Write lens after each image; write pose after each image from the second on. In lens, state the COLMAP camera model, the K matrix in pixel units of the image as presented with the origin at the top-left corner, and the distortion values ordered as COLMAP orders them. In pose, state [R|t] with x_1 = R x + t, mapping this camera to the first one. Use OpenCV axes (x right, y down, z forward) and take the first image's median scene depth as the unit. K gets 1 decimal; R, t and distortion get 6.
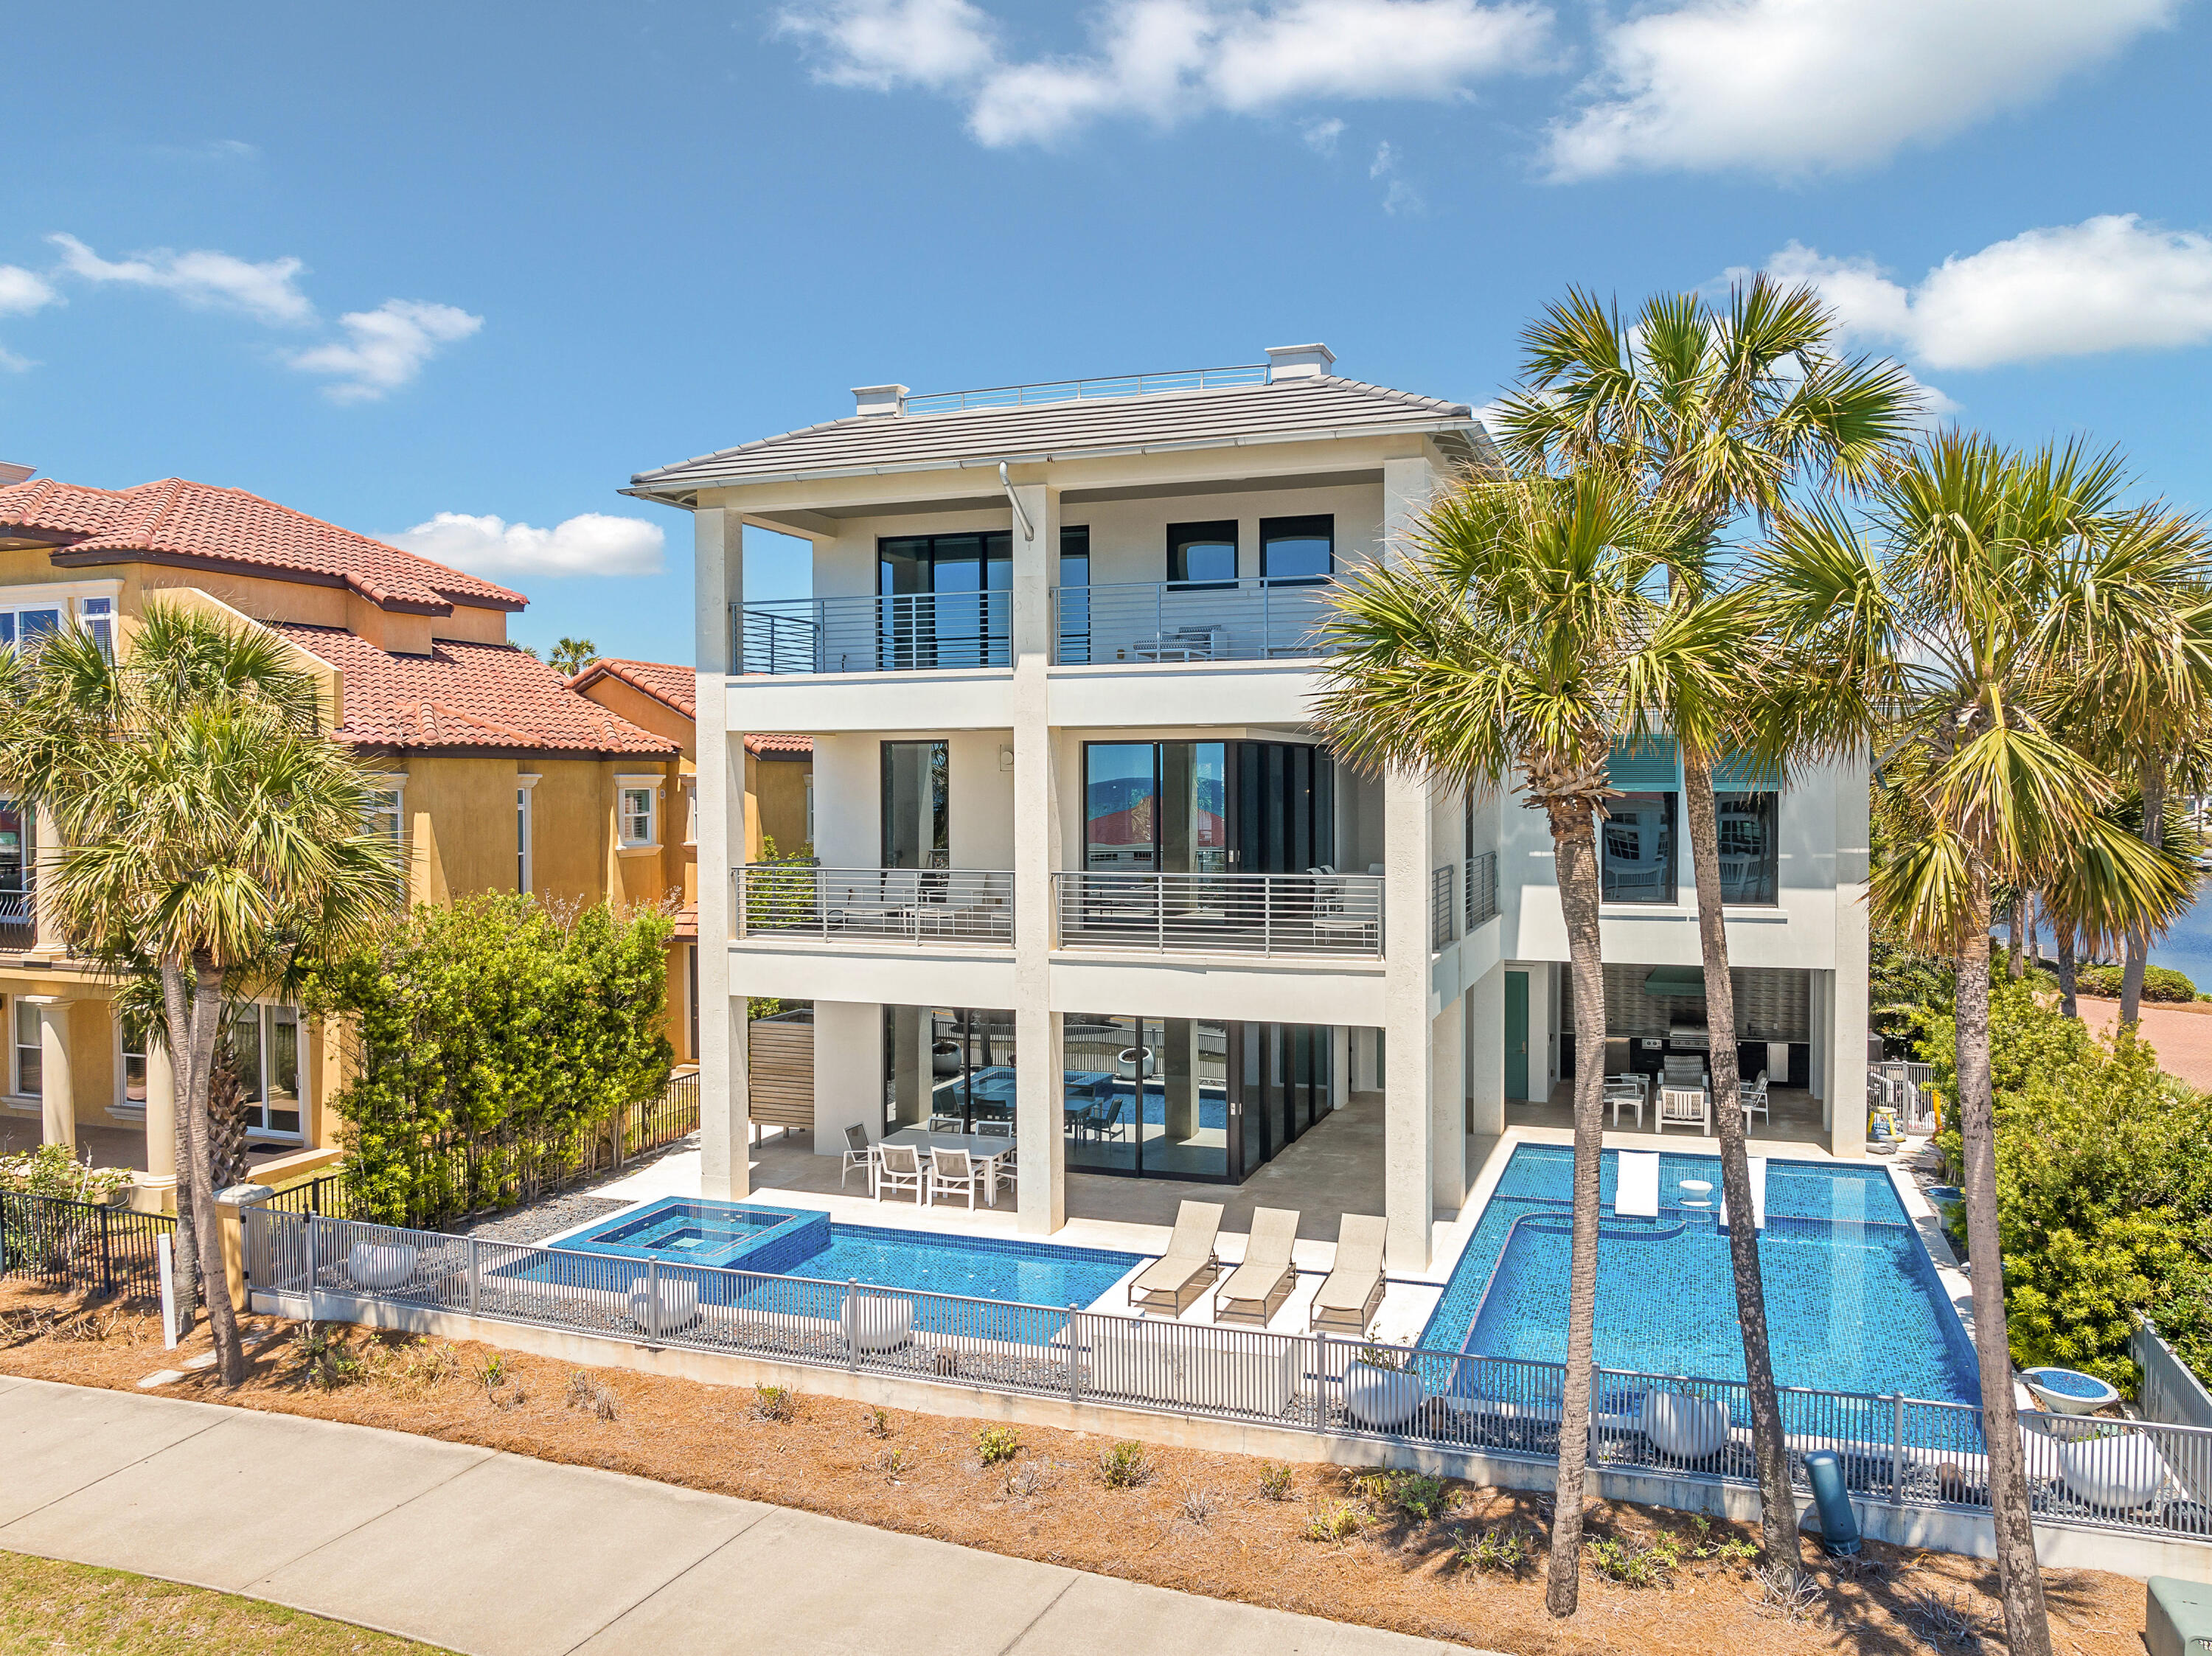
lens RADIAL K [[1779.0, 0, 1106.0], [0, 1779.0, 828.0], [0, 0, 1]] dist [-0.038022, 0.006342]
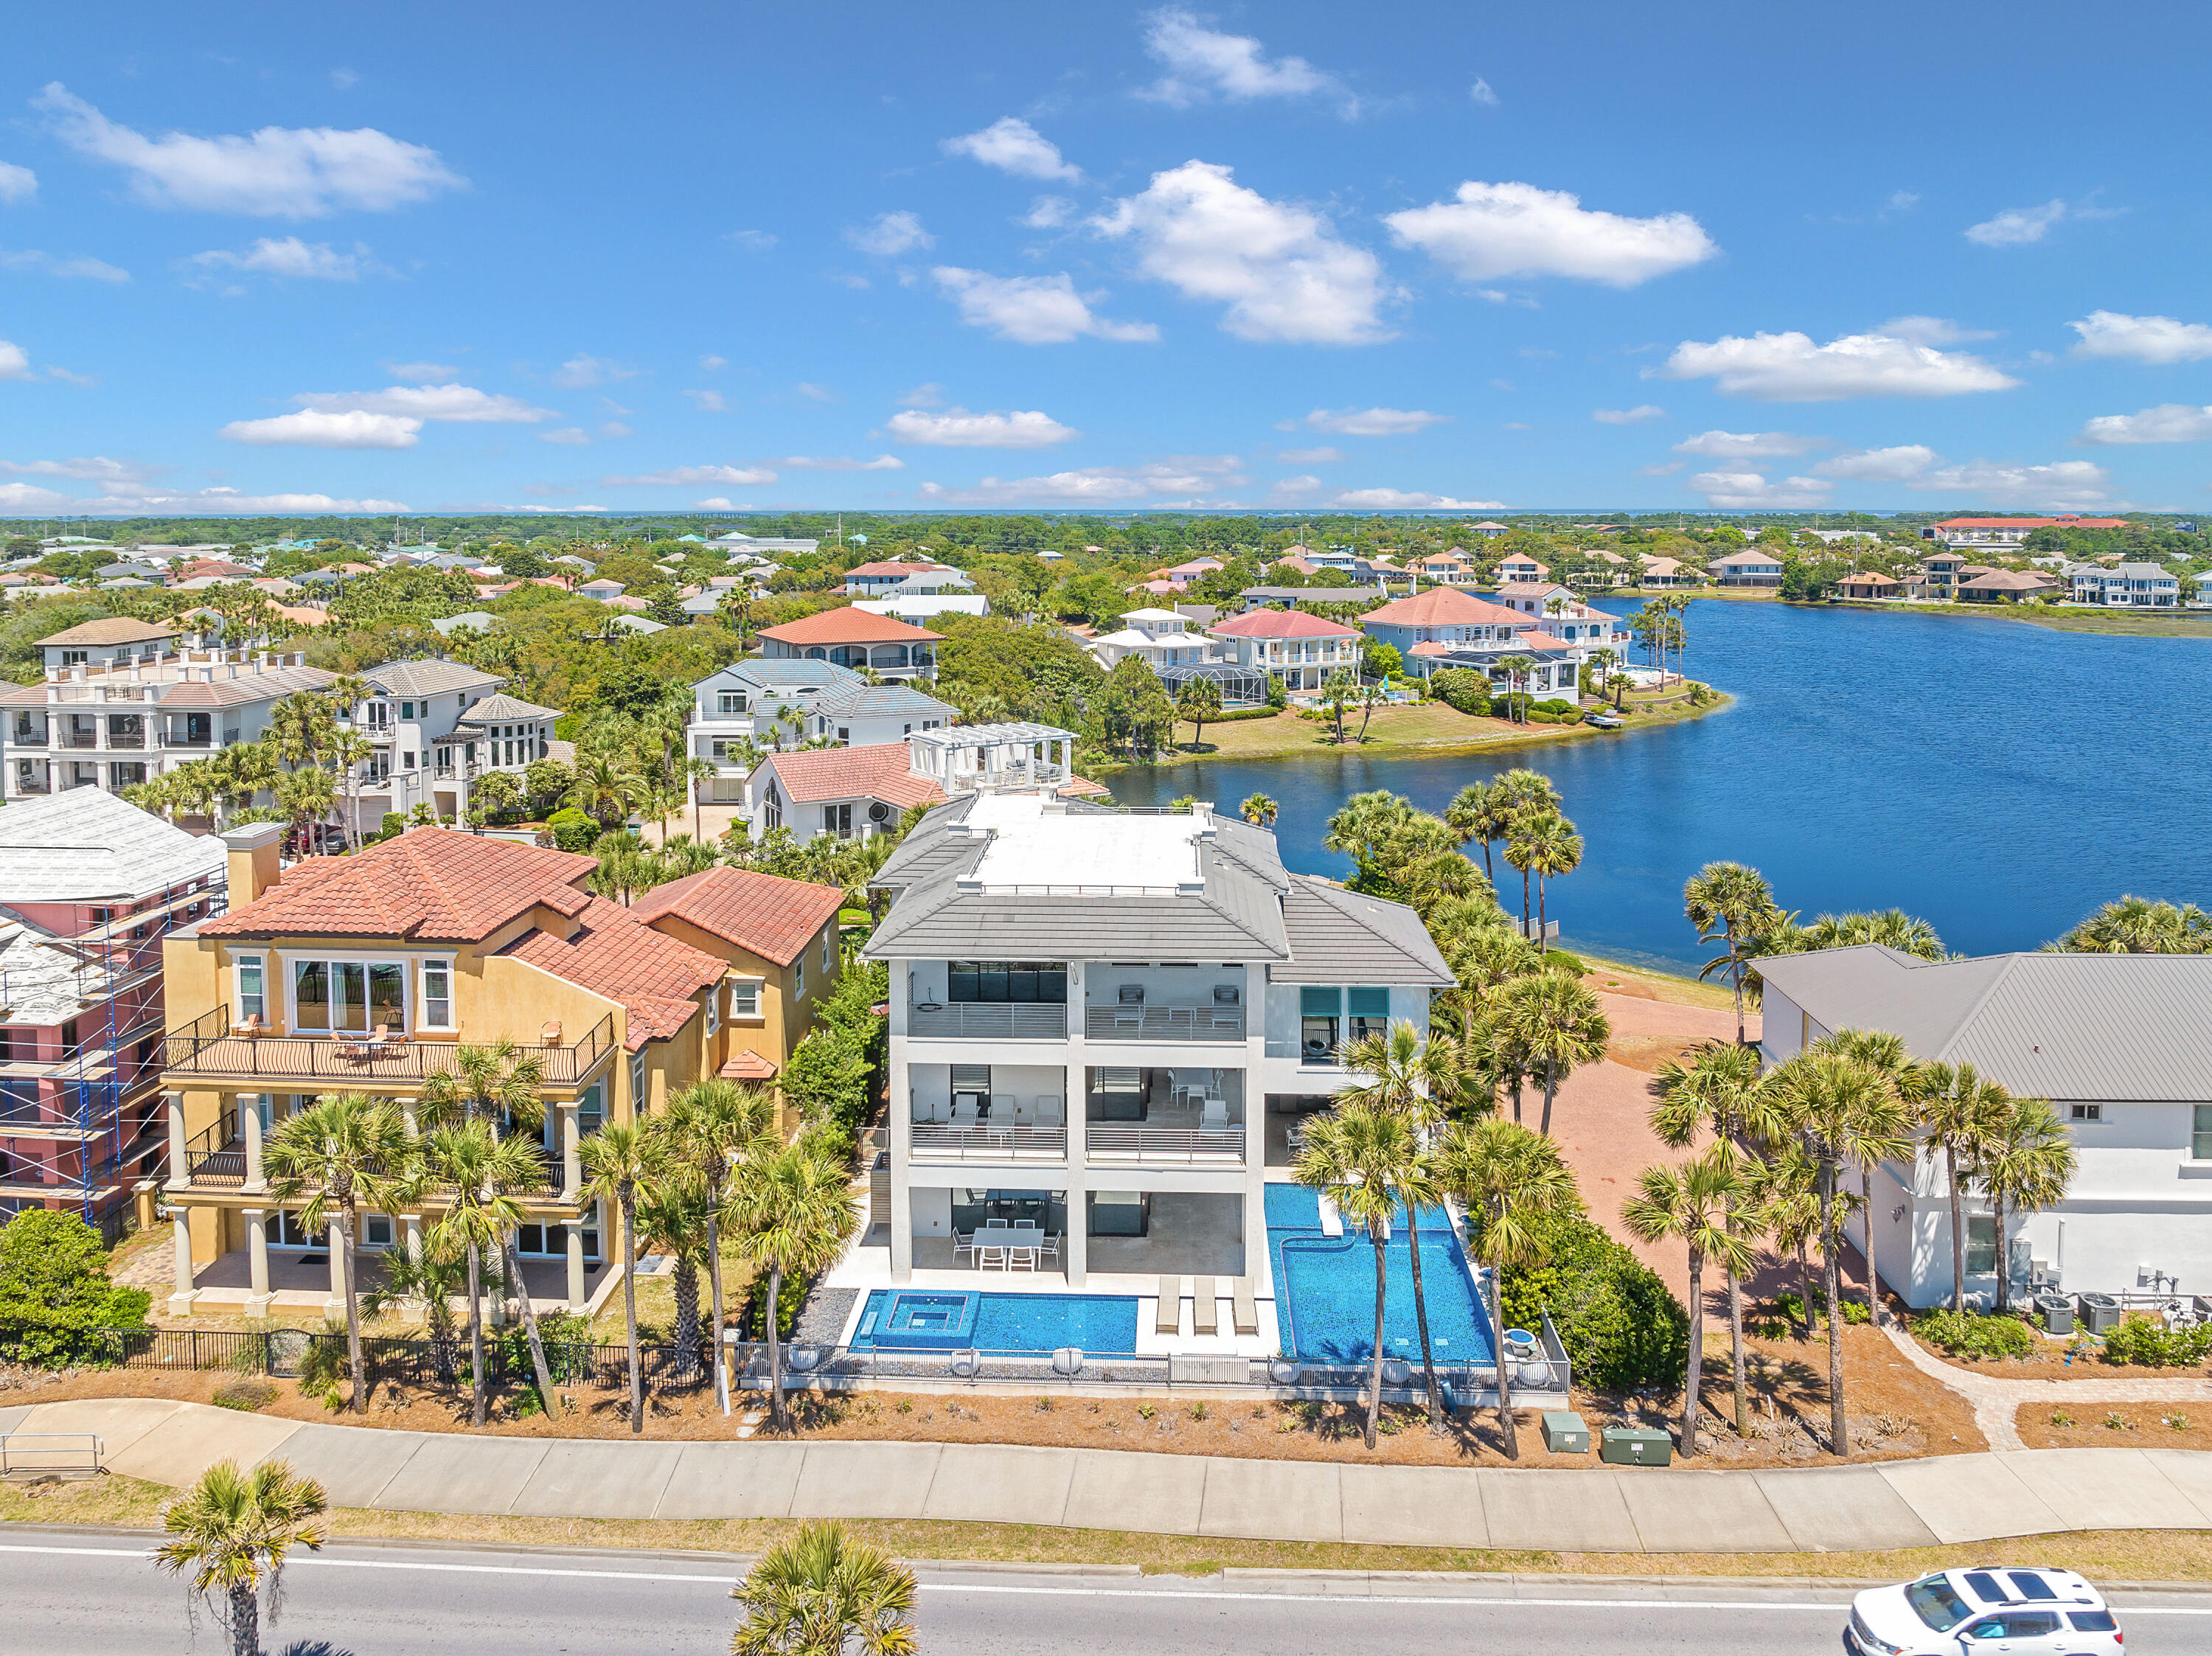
lens RADIAL K [[1779.0, 0, 1106.0], [0, 1779.0, 828.0], [0, 0, 1]] dist [-0.038022, 0.006342]
pose [[0.958083, -0.072584, 0.277143, -0.801773], [0.029046, 0.986998, 0.158084, -0.934634], [-0.285015, -0.143408, 0.947735, -1.363067]]
